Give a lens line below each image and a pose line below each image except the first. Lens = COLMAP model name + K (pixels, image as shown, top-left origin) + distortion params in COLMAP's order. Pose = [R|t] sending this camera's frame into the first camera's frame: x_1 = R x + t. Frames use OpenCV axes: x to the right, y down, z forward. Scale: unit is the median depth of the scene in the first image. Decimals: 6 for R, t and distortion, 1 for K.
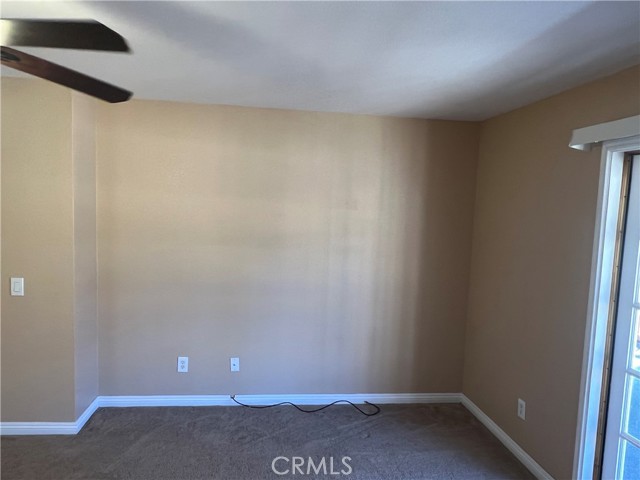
lens RADIAL K [[445.5, 0, 320.0], [0, 445.5, 242.2], [0, 0, 1]] dist [-0.007087, -0.001249]
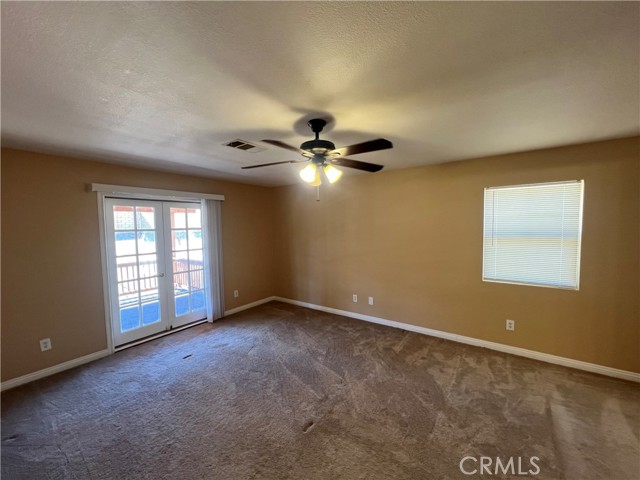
lens RADIAL K [[255.8, 0, 321.2], [0, 255.8, 240.0], [0, 0, 1]] dist [-0.004165, -0.000105]
pose [[-0.744103, -0.064134, 0.664980, -0.757466], [0.039399, 0.989436, 0.139513, -0.075202], [-0.666902, 0.130012, -0.733715, 0.837520]]
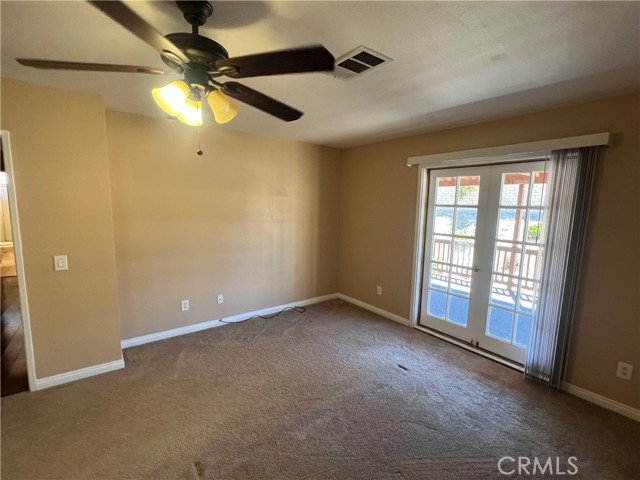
lens RADIAL K [[291.6, 0, 319.4], [0, 291.6, 242.4], [0, 0, 1]] dist [0.003994, 0.000214]
pose [[0.862319, -0.089769, 0.498344, -0.401192], [0.053054, 0.994761, 0.087387, 0.010557], [-0.503578, -0.048916, 0.862564, -0.034340]]
